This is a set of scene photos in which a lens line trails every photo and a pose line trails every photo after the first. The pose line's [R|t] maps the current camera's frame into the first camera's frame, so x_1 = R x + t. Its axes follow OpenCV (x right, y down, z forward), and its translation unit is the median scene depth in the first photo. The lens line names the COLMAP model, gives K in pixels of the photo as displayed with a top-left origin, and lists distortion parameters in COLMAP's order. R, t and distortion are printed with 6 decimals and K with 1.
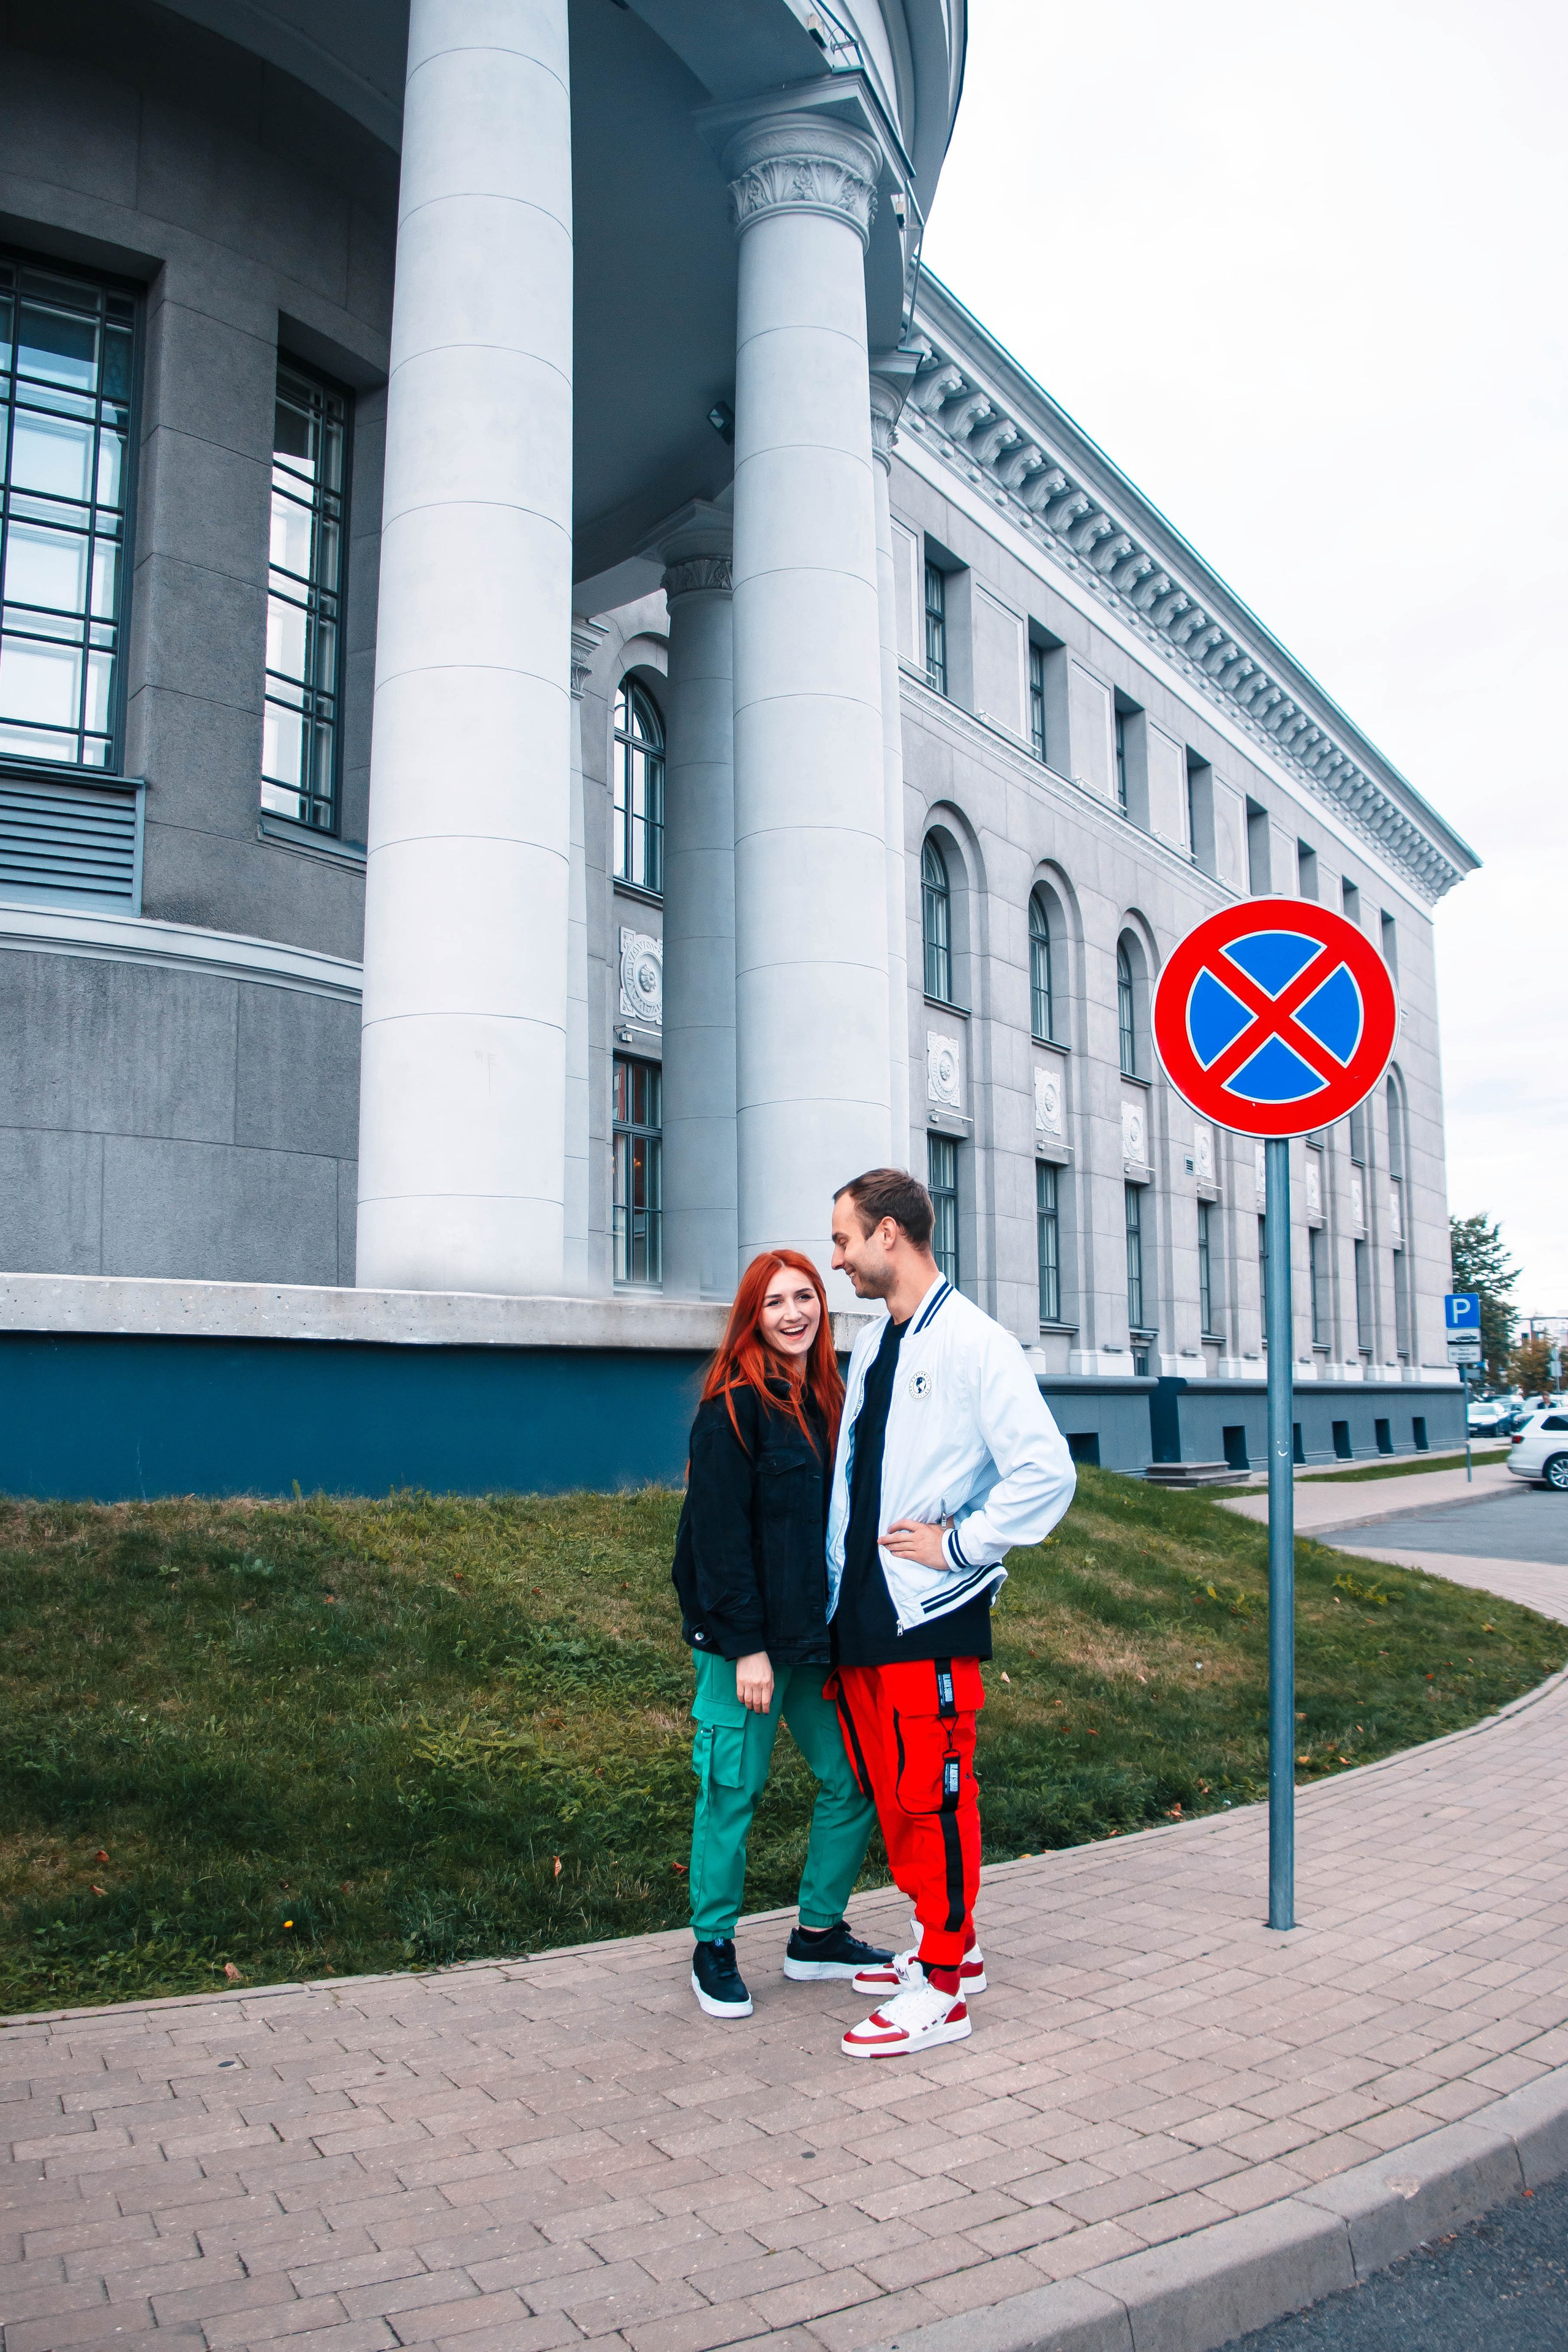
lens RADIAL K [[2024.7, 0, 784.0], [0, 2024.7, 1176.0], [0, 0, 1]] dist [-0.178393, 0.188275]
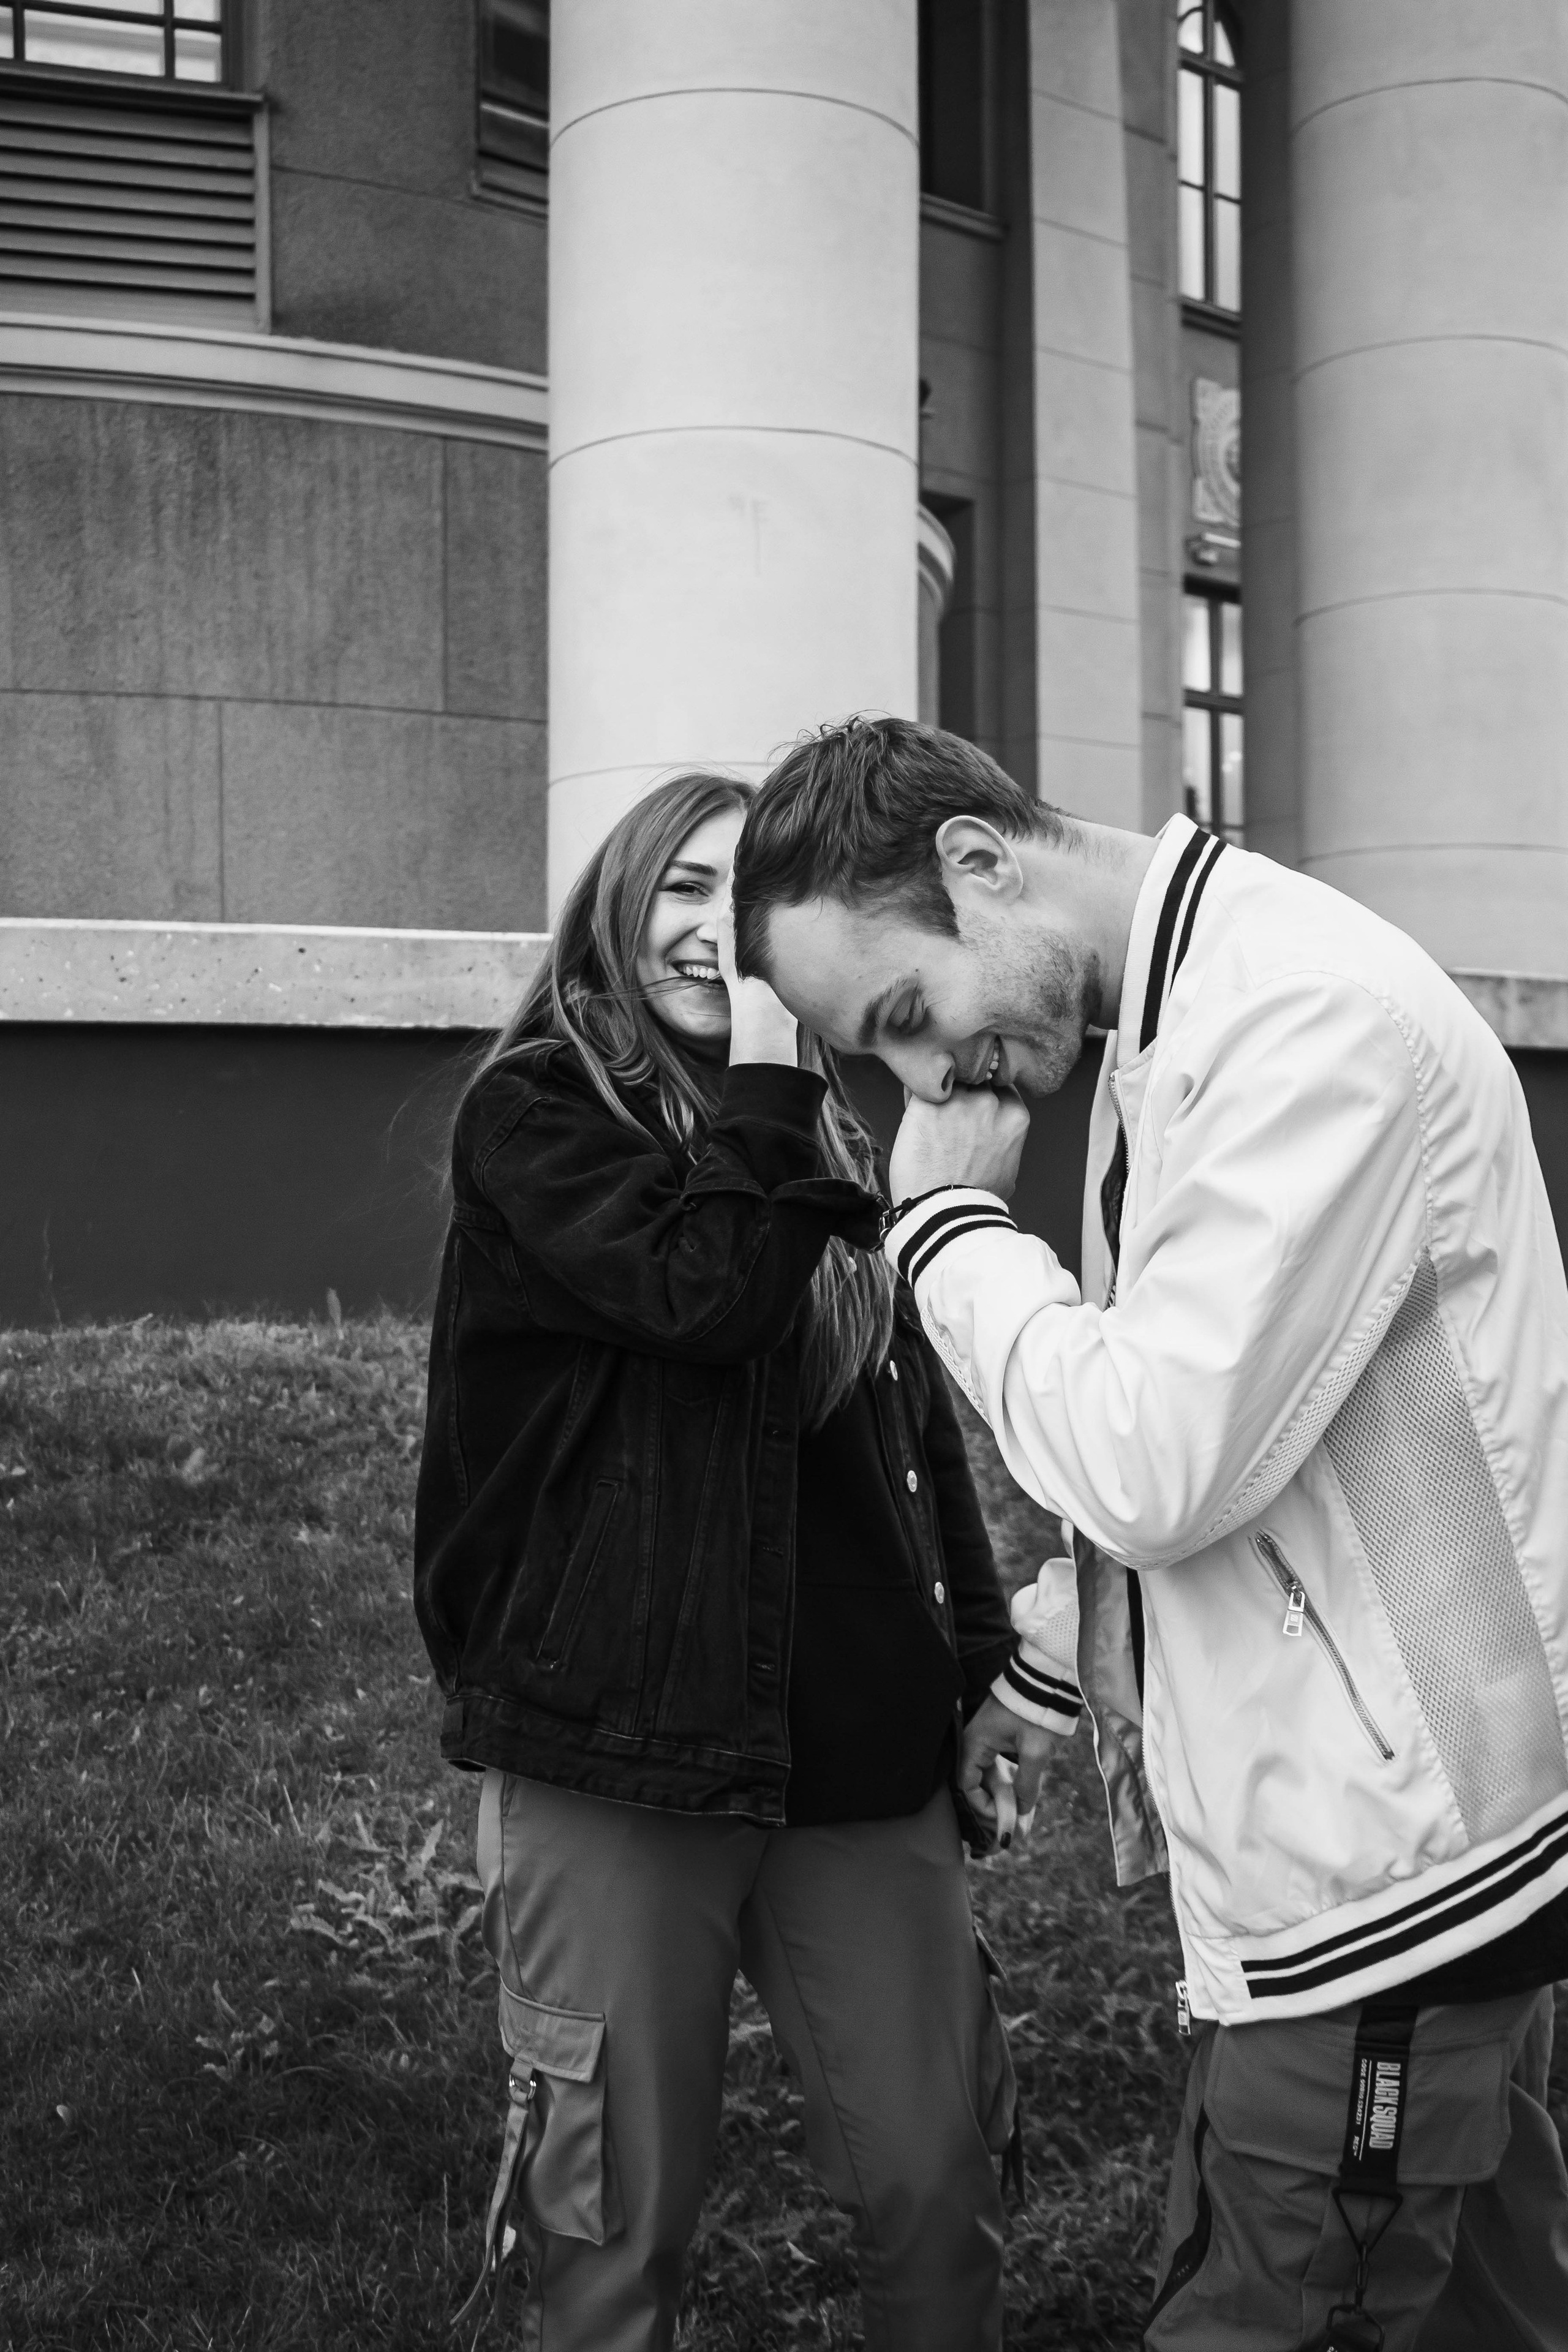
lens RADIAL K [[2763.6, 0, 781.7], [0, 2763.6, 1147.6], [0, 0, 1]] dist [-0.096029, 0.391982]
pose [[0.963821, 0.004367, -0.266515, 0.048237], [0.027995, 0.992677, 0.117507, 0.020893], [0.265077, -0.120716, 0.956641, 0.225467]]
